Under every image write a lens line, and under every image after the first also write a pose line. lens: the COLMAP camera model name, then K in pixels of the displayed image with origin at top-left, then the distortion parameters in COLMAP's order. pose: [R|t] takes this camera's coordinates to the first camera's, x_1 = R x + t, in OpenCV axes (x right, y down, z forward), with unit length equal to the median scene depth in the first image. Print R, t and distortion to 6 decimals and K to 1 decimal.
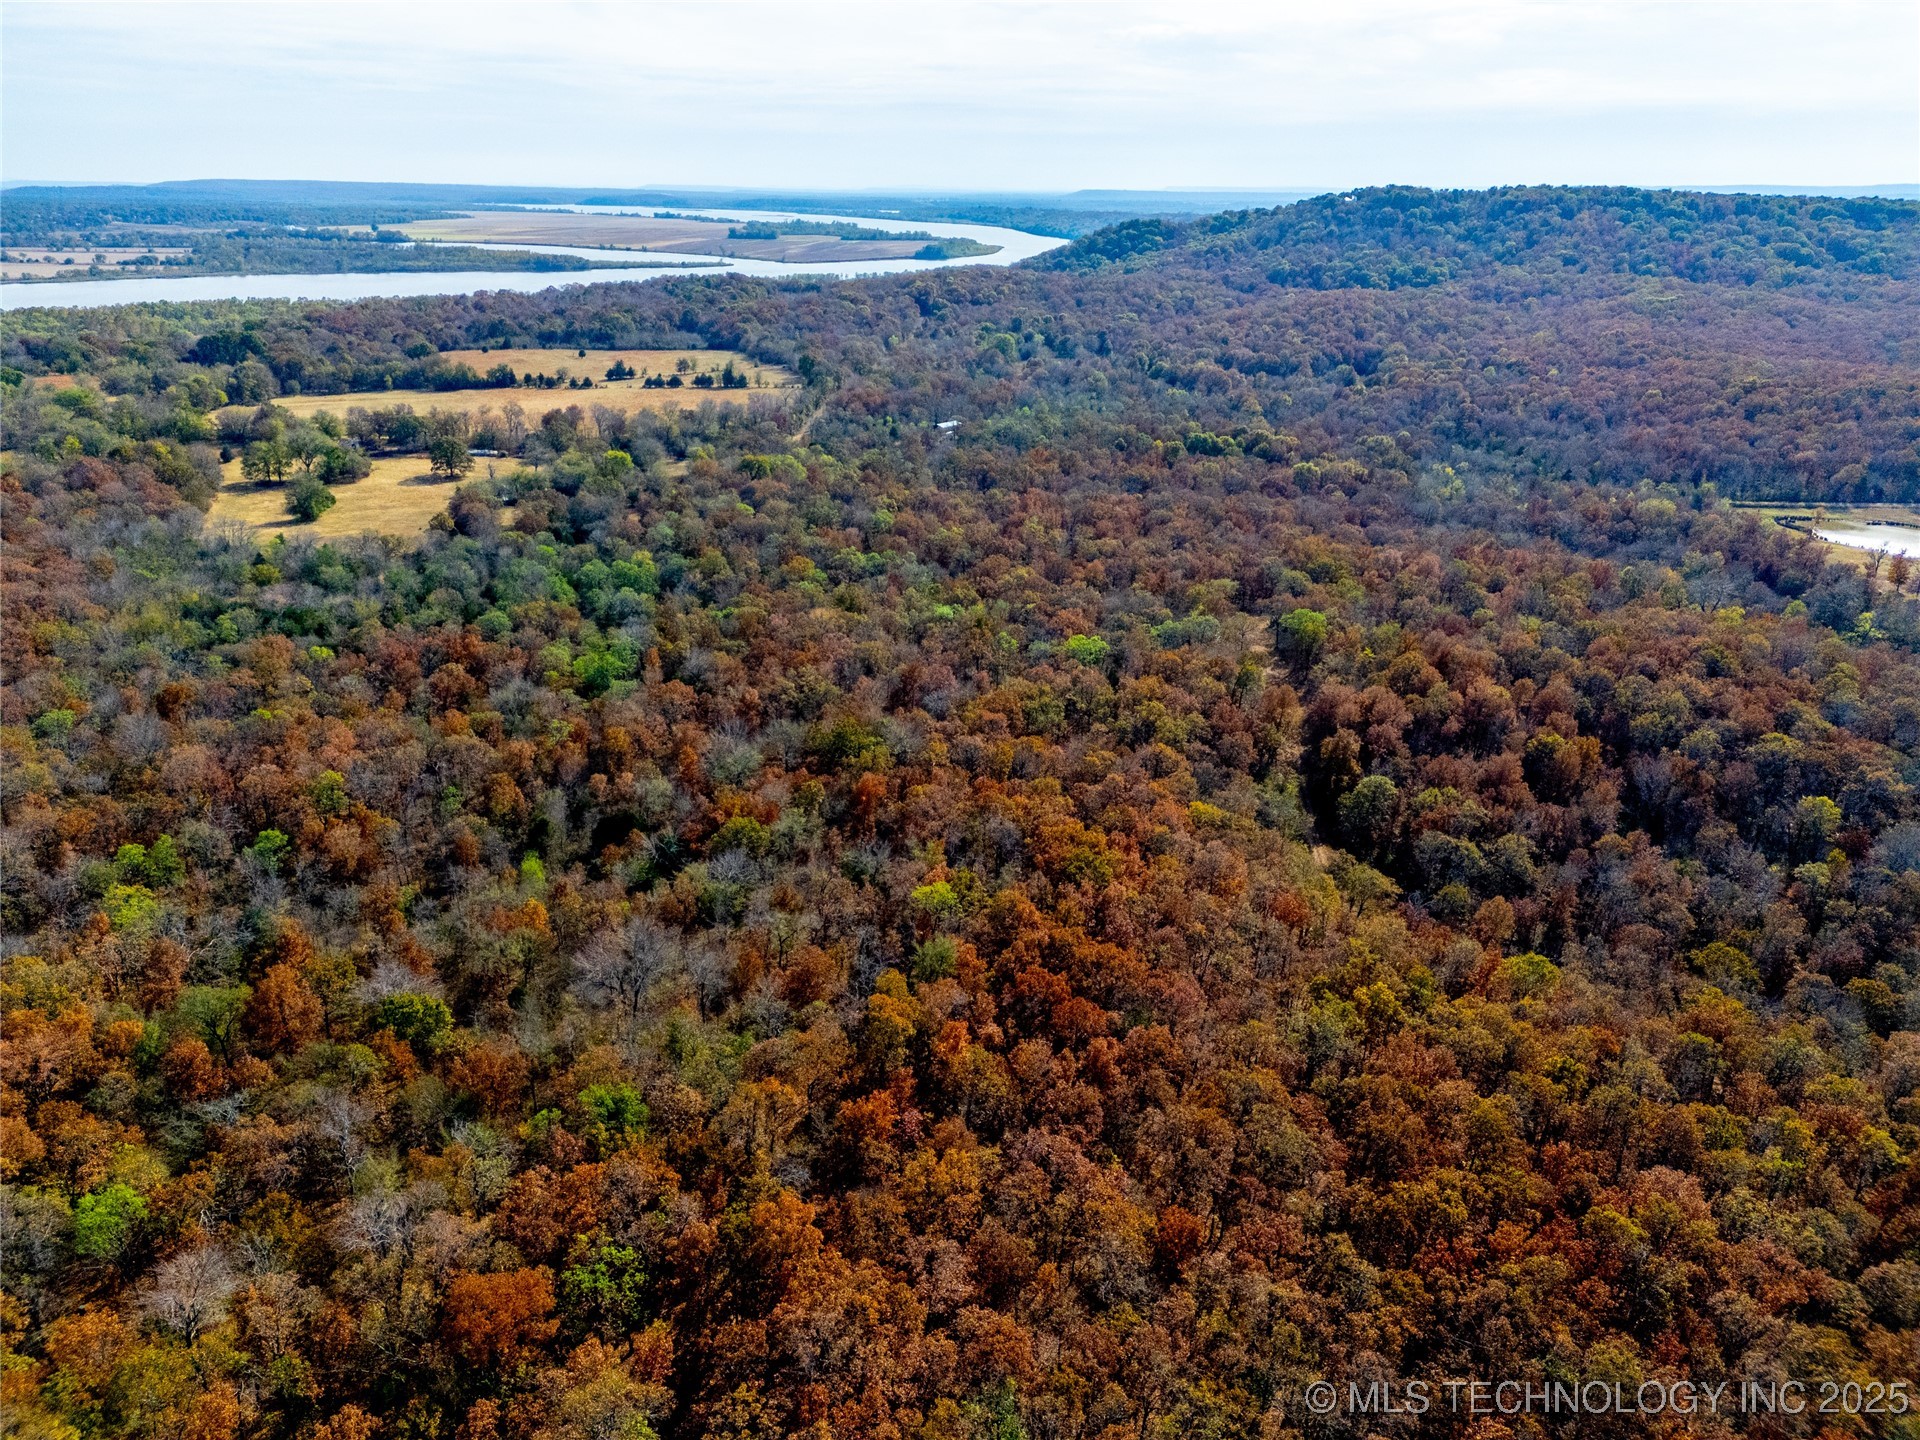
lens RADIAL K [[1403.9, 0, 965.9], [0, 1403.9, 718.9], [0, 0, 1]] dist [0.068545, -0.063734]
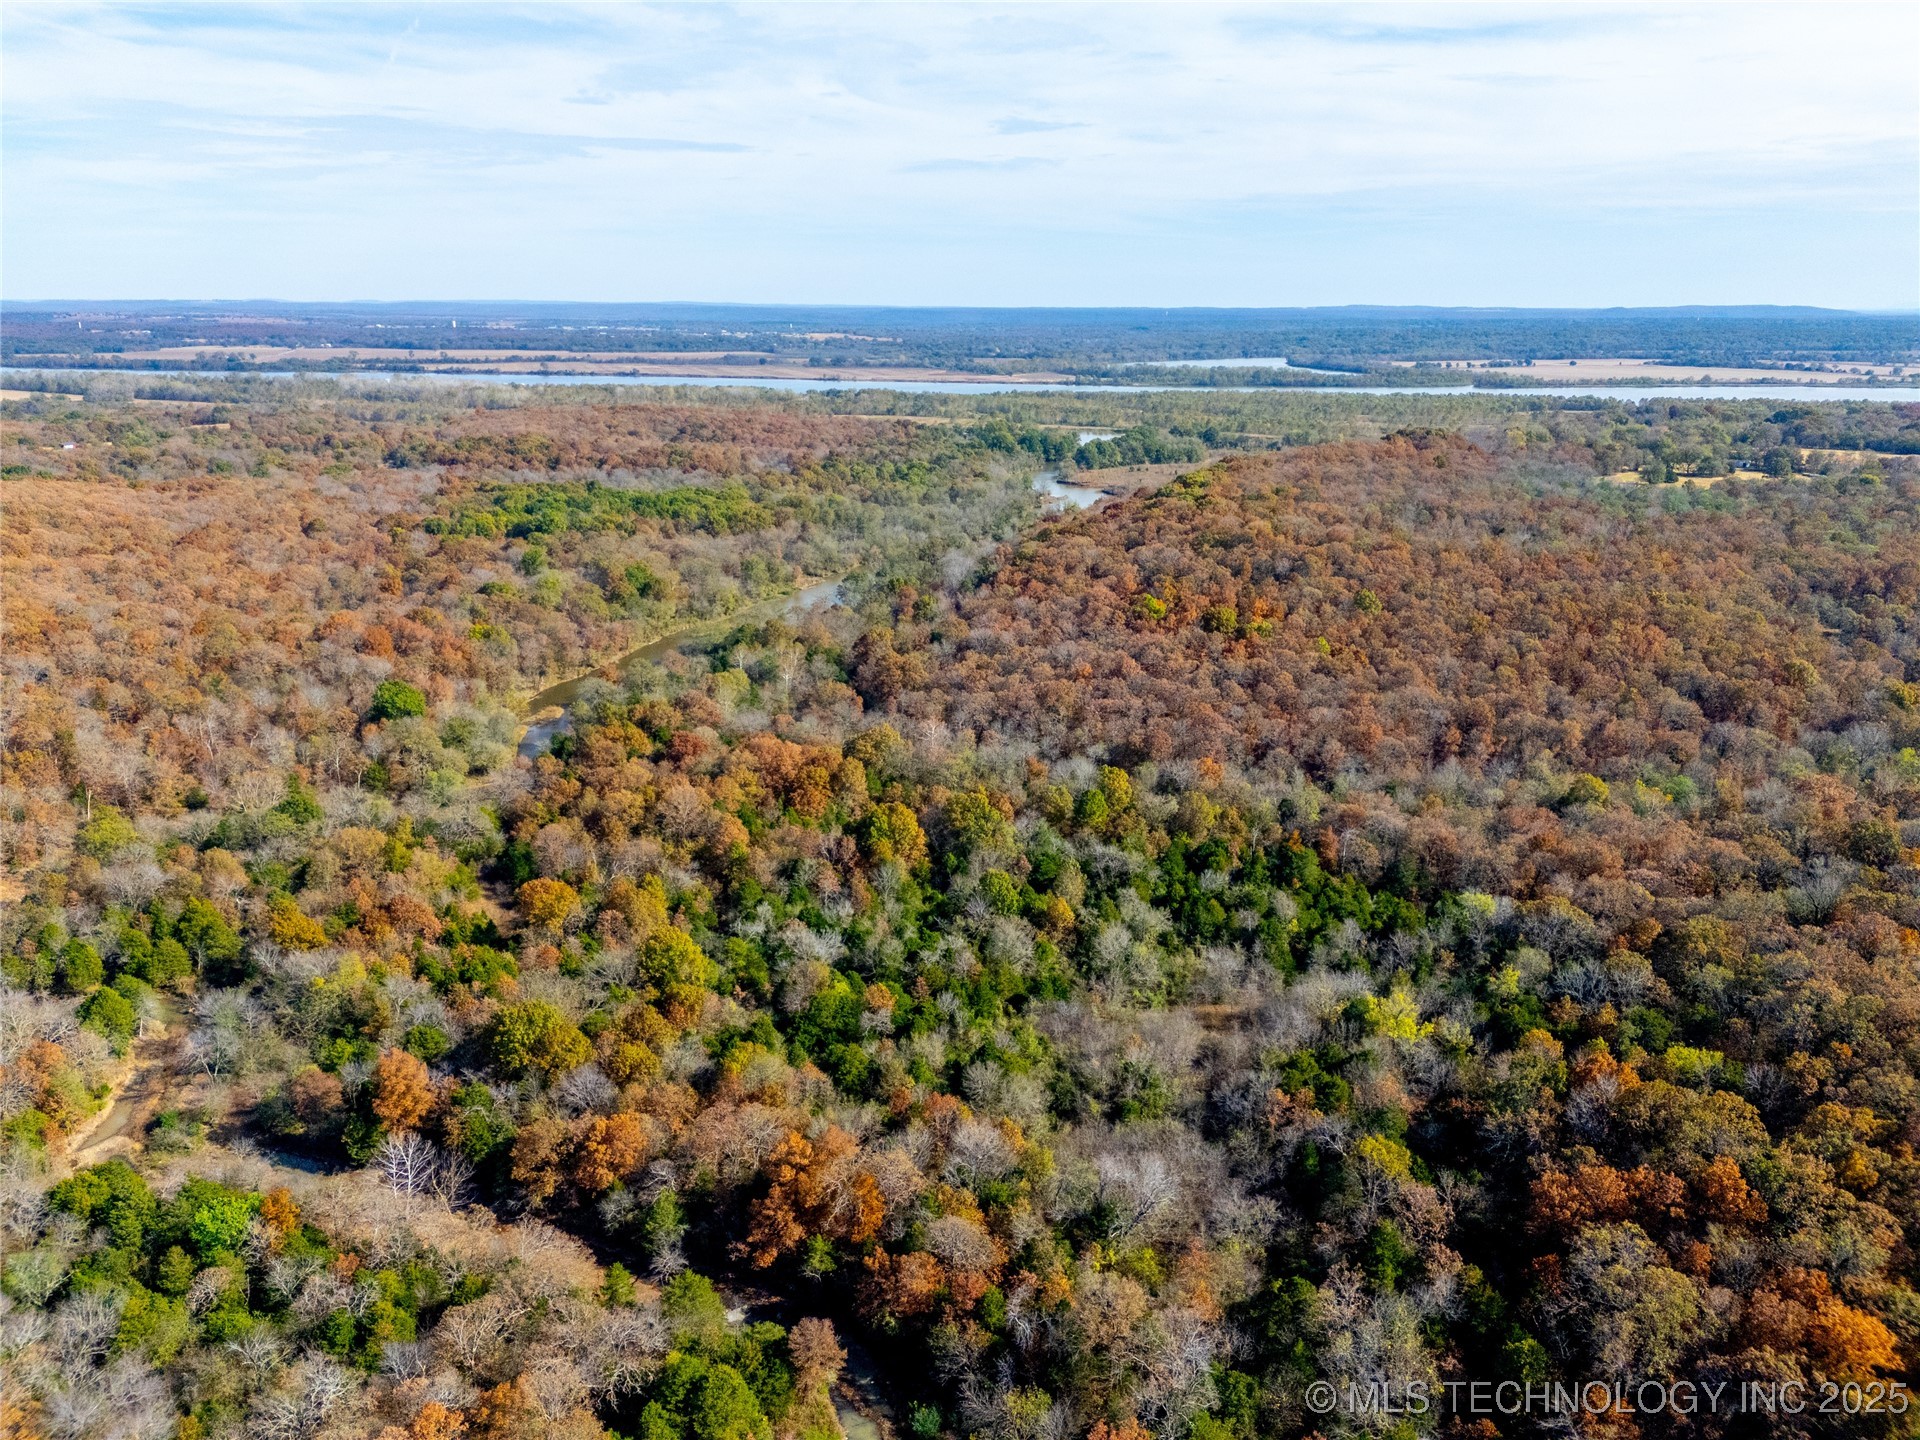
lens RADIAL K [[1408.9, 0, 958.3], [0, 1408.9, 716.5], [0, 0, 1]] dist [0.088029, -0.091541]
pose [[0.399670, 0.249818, -0.881961, 0.205798], [-0.322046, 0.939080, 0.120059, 0.048104], [0.858225, 0.236048, 0.455776, -0.124131]]
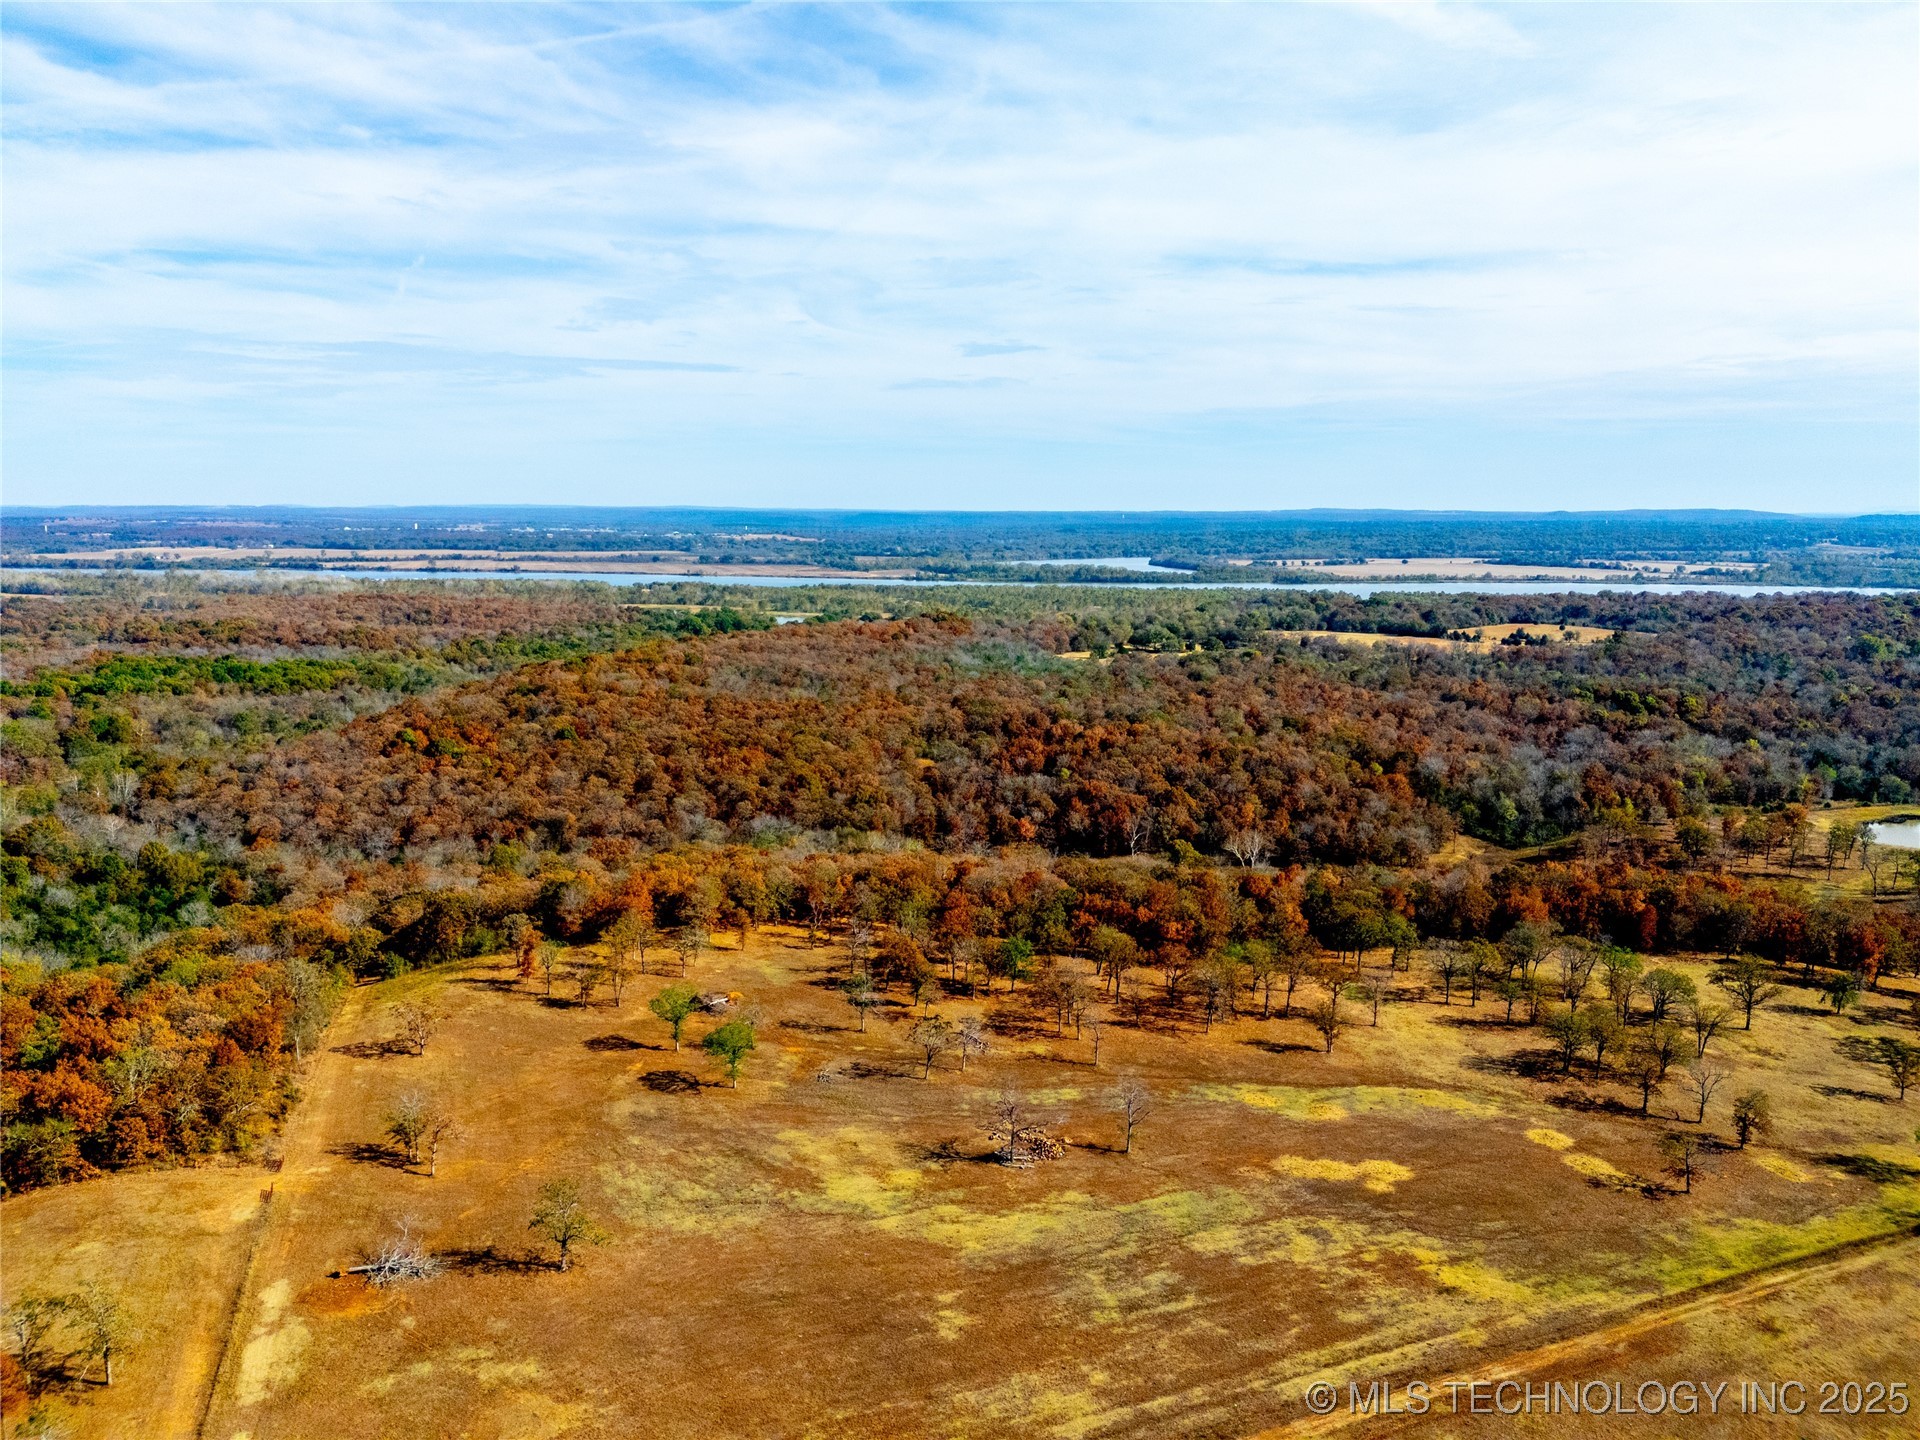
lens RADIAL K [[1400.8, 0, 964.0], [0, 1400.8, 717.7], [0, 0, 1]] dist [0.103097, -0.119913]
pose [[0.390304, 0.129185, -0.911578, 0.333454], [-0.321795, 0.946803, -0.003604, 0.004287], [0.862618, 0.294748, 0.411112, -0.006109]]
